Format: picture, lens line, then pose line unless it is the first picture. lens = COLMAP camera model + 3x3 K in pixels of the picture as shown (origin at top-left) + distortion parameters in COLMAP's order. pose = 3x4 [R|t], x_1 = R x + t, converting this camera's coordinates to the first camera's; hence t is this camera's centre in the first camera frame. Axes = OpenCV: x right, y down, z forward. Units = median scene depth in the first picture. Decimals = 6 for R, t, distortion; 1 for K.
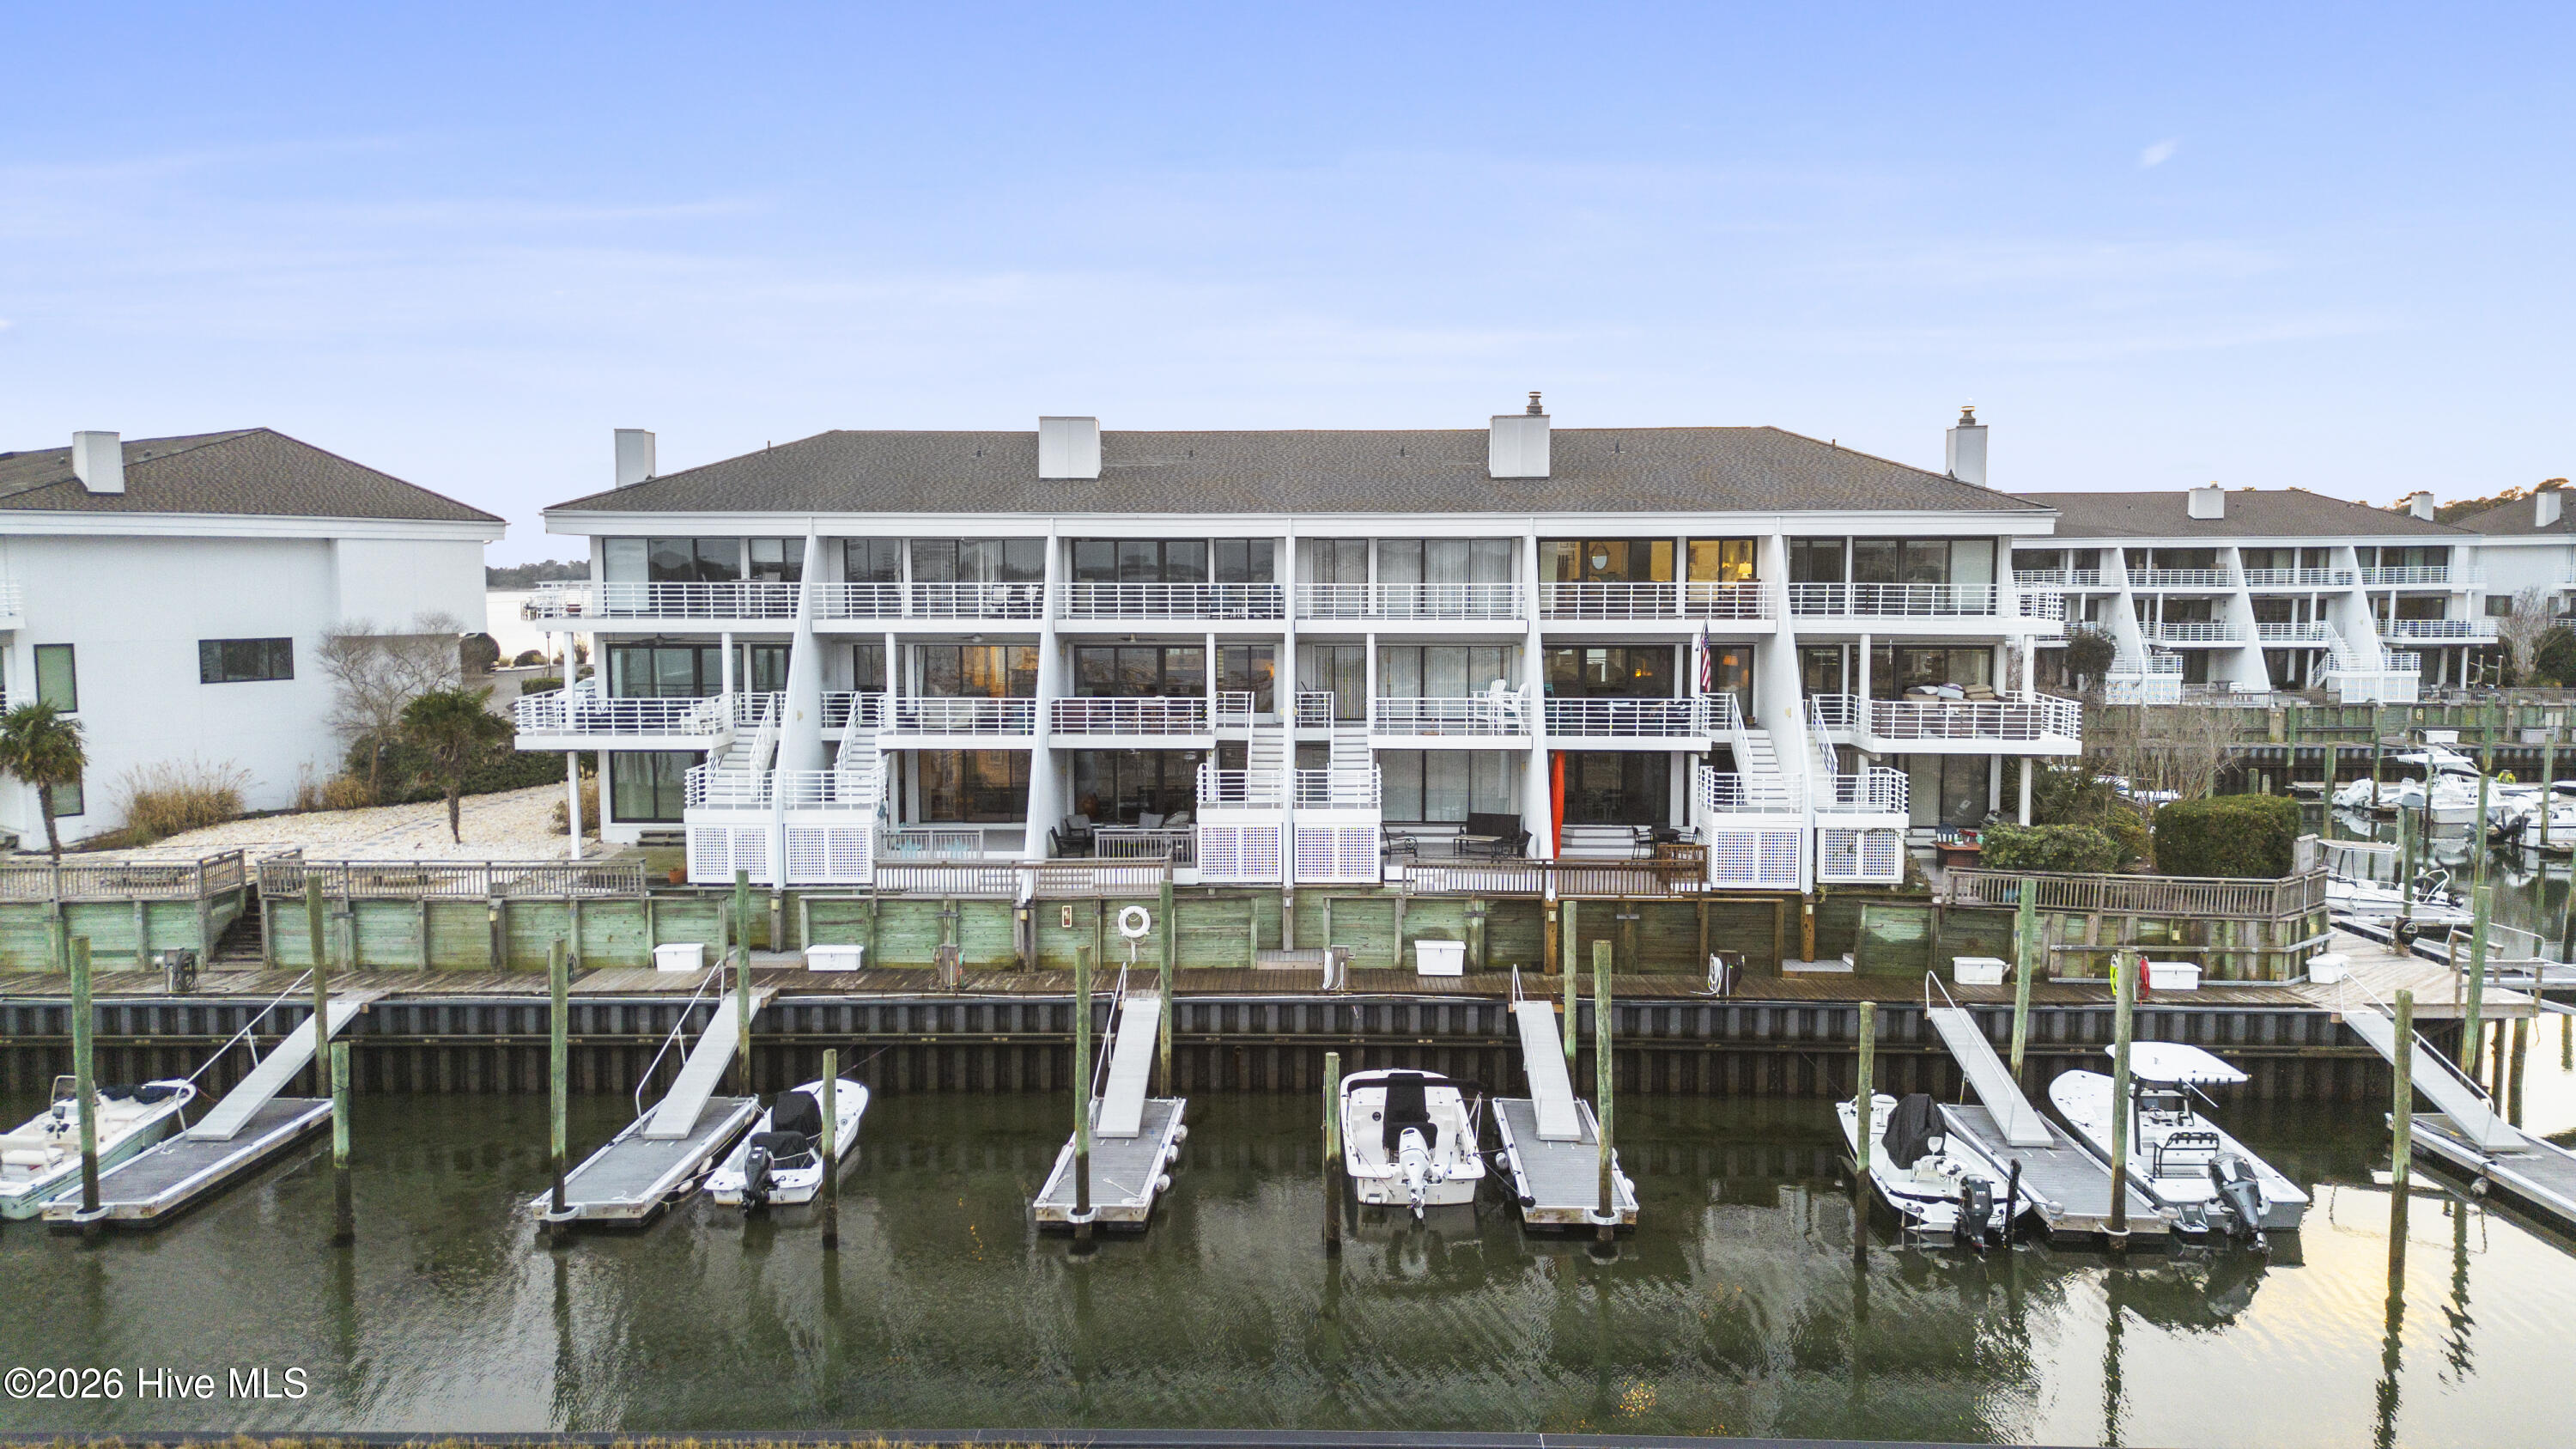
lens RADIAL K [[1819.9, 0, 1288.0], [0, 1819.9, 724.5], [0, 0, 1]] dist [0.110083, -0.115853]
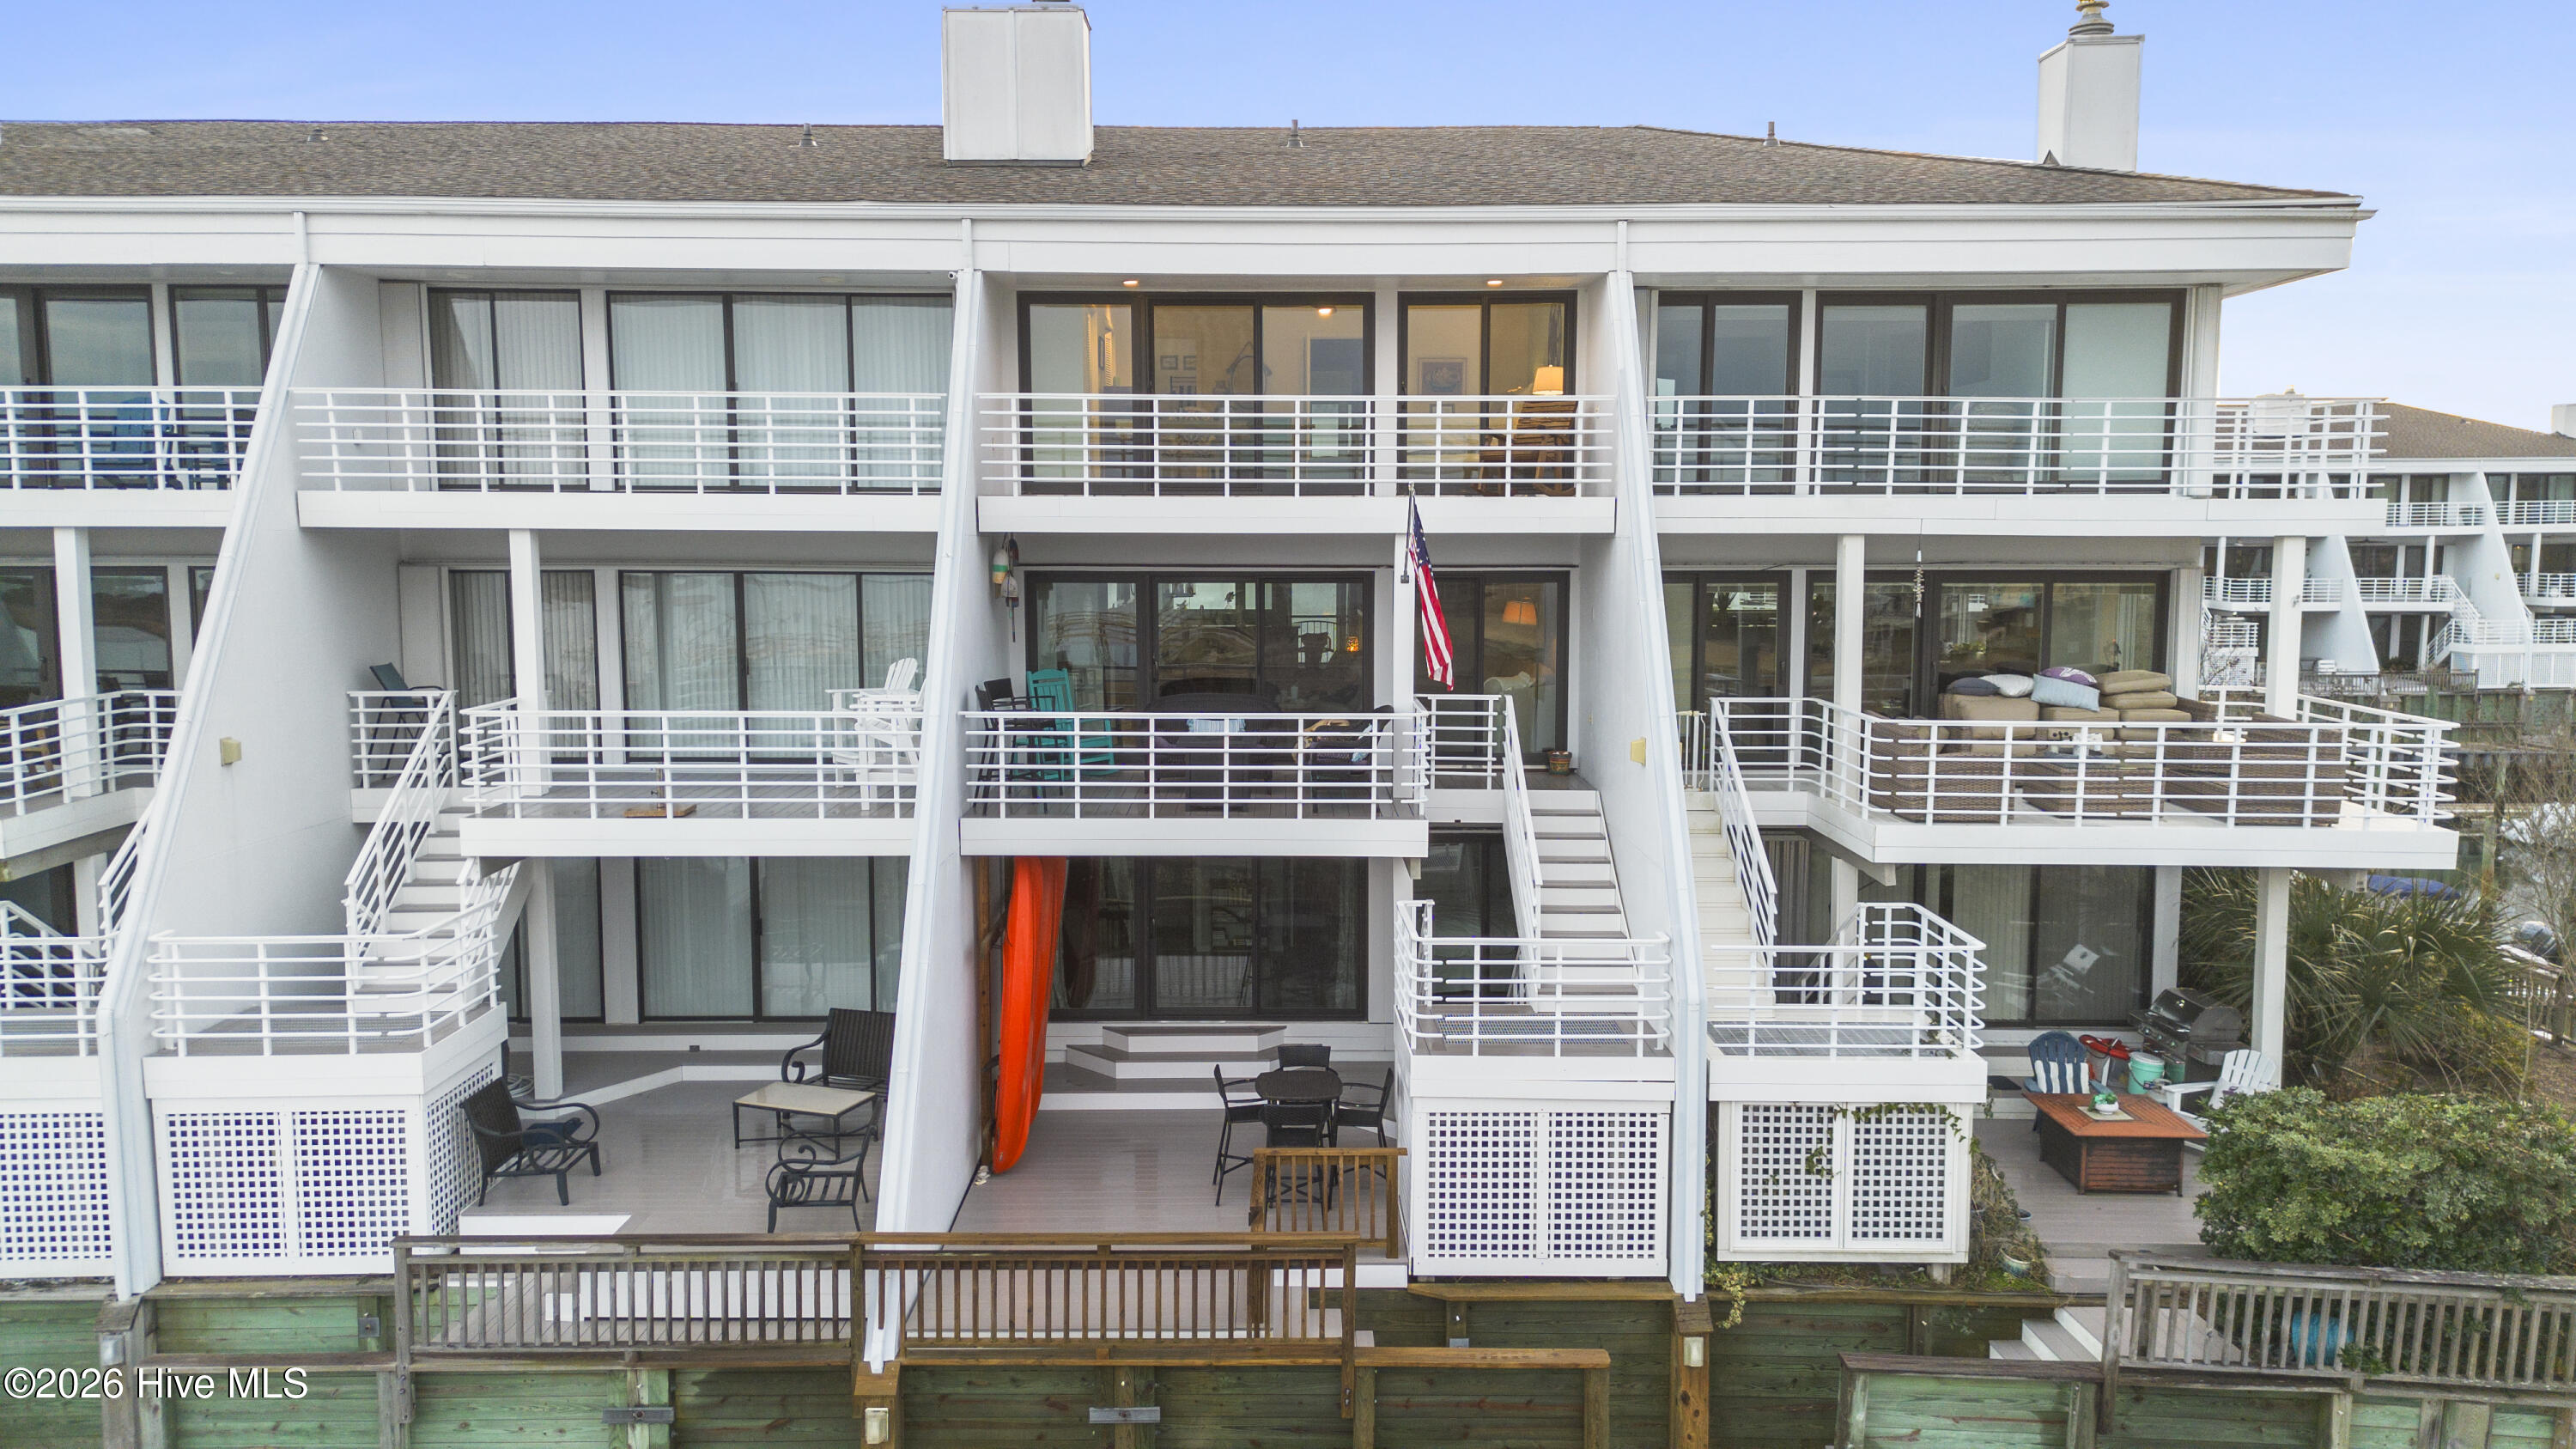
lens RADIAL K [[1819.9, 0, 1288.0], [0, 1819.9, 724.5], [0, 0, 1]] dist [0.110083, -0.115853]
pose [[0.999603, -0.002913, 0.028017, 0.188075], [0.002584, 0.999927, 0.011788, -0.015796], [-0.028049, -0.011711, 0.999538, 0.625129]]
